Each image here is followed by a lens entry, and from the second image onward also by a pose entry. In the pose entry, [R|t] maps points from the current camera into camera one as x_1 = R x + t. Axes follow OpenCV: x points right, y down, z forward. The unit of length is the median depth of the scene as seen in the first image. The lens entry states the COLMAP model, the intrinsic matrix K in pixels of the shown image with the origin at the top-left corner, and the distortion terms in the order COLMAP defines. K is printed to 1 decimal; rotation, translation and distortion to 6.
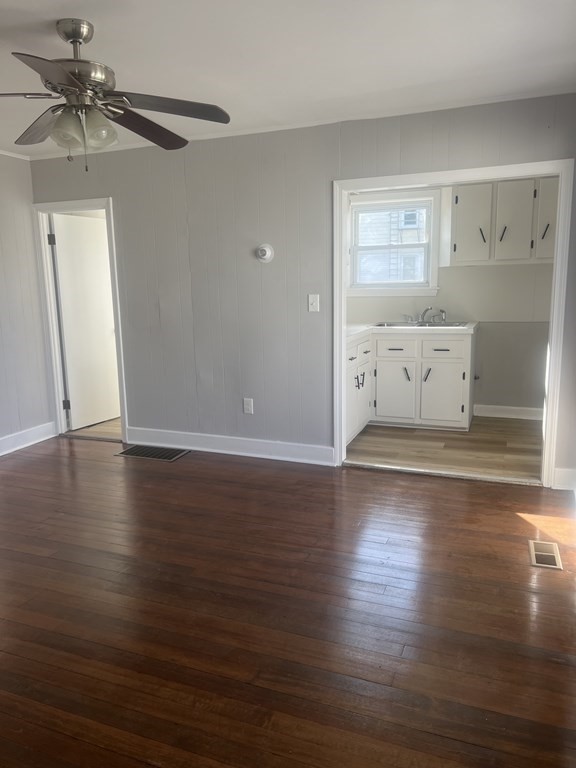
lens RADIAL K [[577.2, 0, 288.0], [0, 577.2, 384.0], [0, 0, 1]] dist [0.074957, -0.069078]
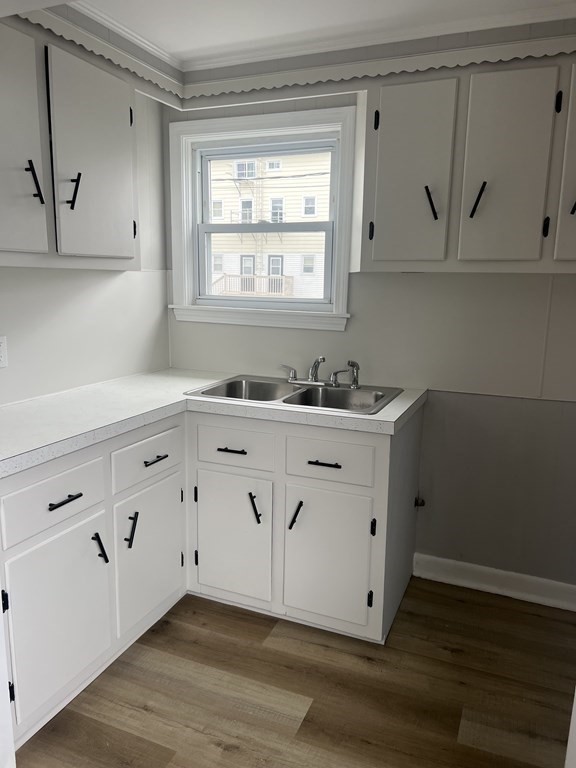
lens RADIAL K [[579.2, 0, 285.3], [0, 579.2, 385.4], [0, 0, 1]] dist [0.064014, -0.049533]
pose [[0.998848, 0.042842, -0.021622, 0.258180], [-0.042755, 0.999075, 0.004495, -0.125321], [0.021794, -0.003565, 0.999756, 0.605384]]
